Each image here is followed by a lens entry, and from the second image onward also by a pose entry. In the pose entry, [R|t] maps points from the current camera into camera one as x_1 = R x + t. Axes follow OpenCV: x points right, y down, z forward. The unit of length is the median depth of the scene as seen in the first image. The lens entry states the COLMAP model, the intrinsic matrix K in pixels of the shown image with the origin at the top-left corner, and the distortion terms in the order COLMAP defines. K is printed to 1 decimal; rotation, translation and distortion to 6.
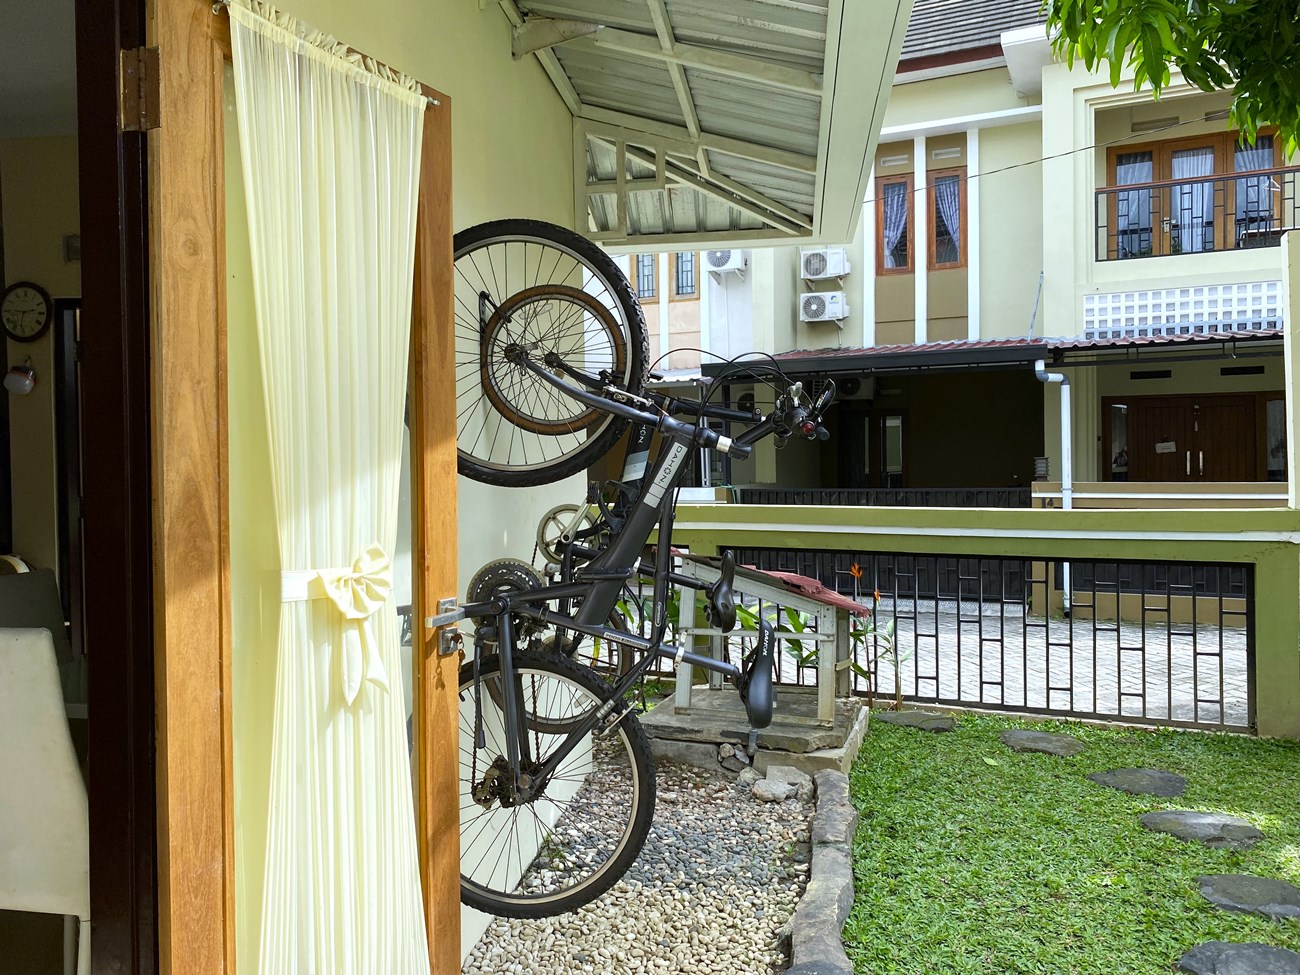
lens RADIAL K [[980.3, 0, 650.0], [0, 980.3, 487.5], [0, 0, 1]] dist [-0.002398, -0.014340]
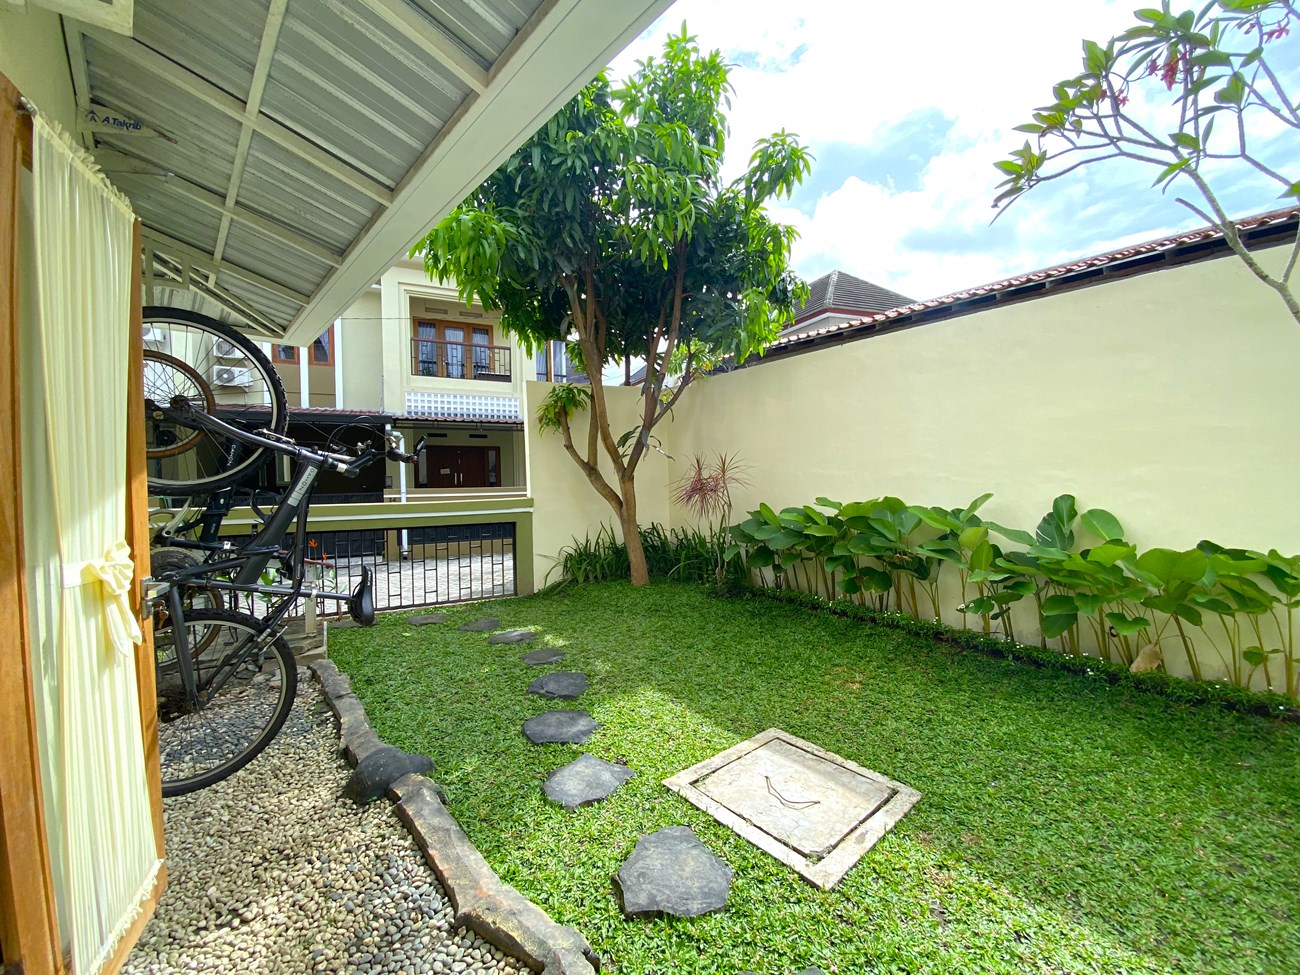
lens RADIAL K [[522.4, 0, 650.0], [0, 522.4, 497.1], [0, 0, 1]] dist [0.000490, -0.027750]
pose [[0.603256, -0.028726, 0.797030, -0.169080], [0.021403, 0.999574, 0.019826, 0.001088], [-0.797260, 0.005099, 0.603614, 0.001597]]
